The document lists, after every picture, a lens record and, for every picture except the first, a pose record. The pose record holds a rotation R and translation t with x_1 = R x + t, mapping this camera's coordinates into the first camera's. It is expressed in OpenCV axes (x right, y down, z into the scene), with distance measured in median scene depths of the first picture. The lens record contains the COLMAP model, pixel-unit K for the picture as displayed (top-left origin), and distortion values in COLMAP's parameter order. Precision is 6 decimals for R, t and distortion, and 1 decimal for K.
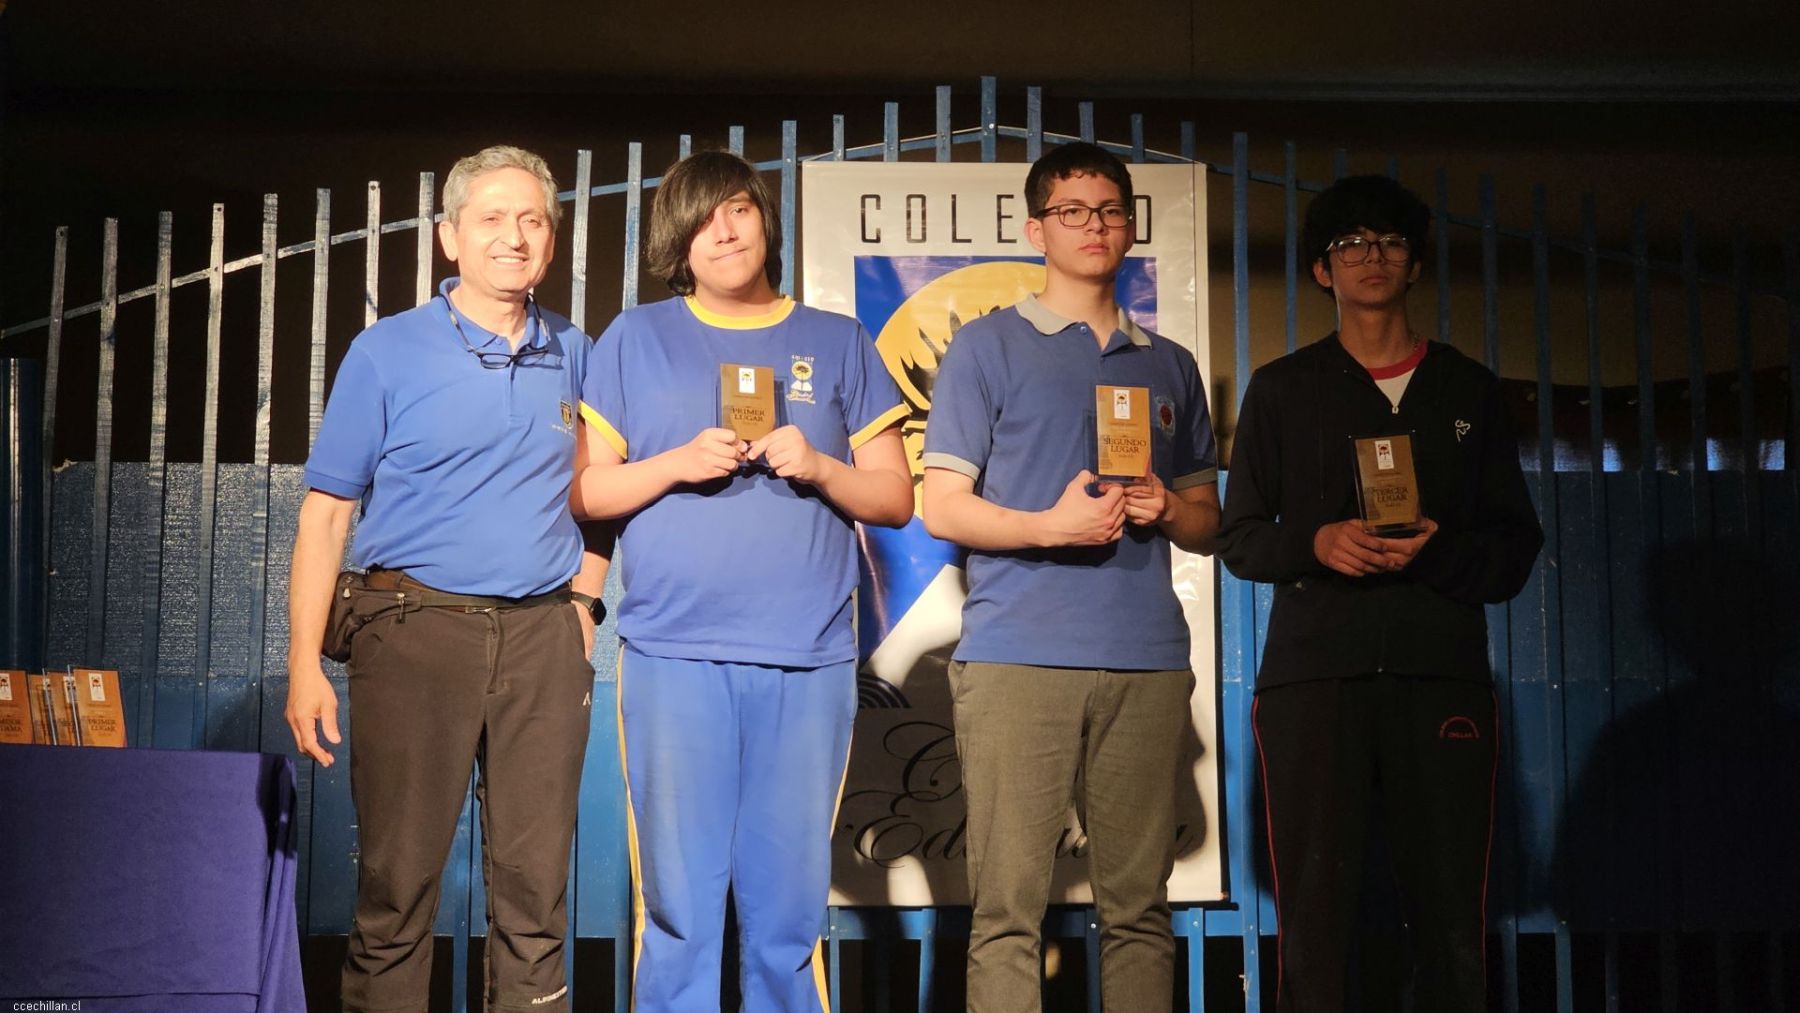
lens RADIAL K [[3537.8, 0, 903.8], [0, 3537.8, 584.1], [0, 0, 1]] dist [-0.425060, 5.274464]
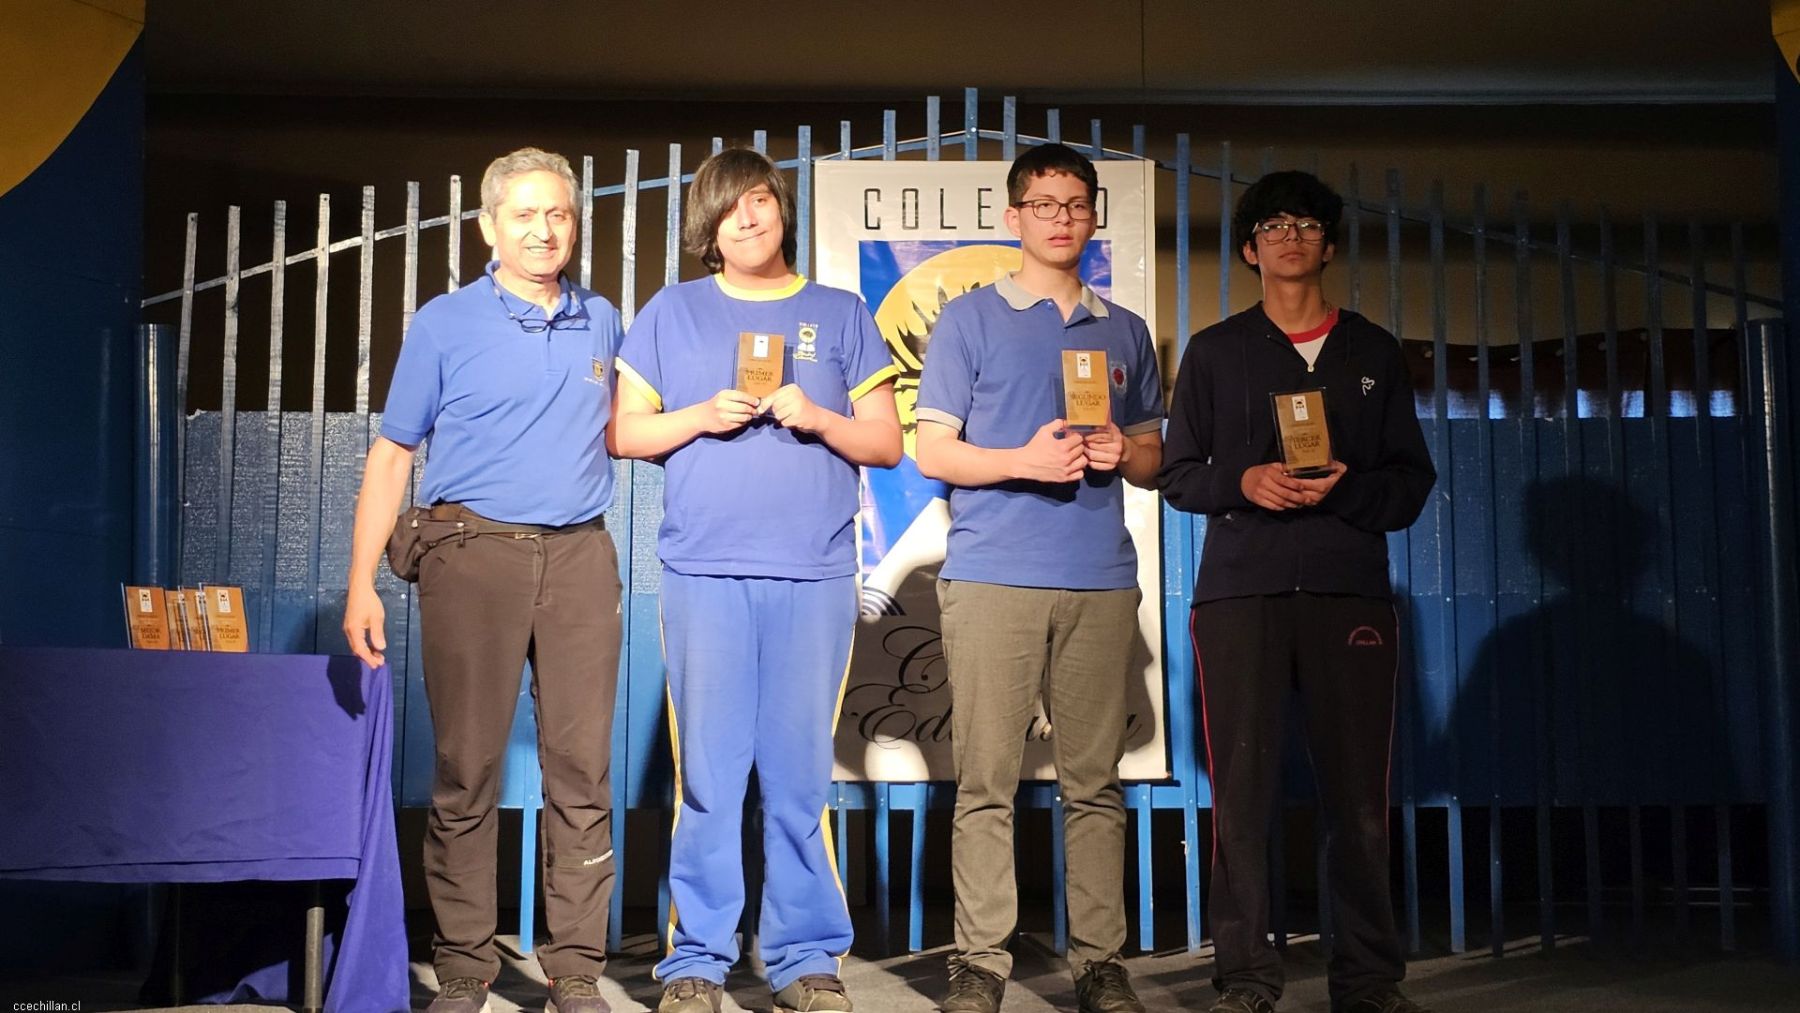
lens RADIAL K [[1232.0, 0, 878.1], [0, 1232.0, 515.4], [0, 0, 1]] dist [0.047962, -0.047718]
pose [[0.999493, 0.000979, -0.031823, 0.006089], [0.000020, 0.999507, 0.031384, -0.012592], [0.031839, -0.031368, 0.999001, 0.579876]]
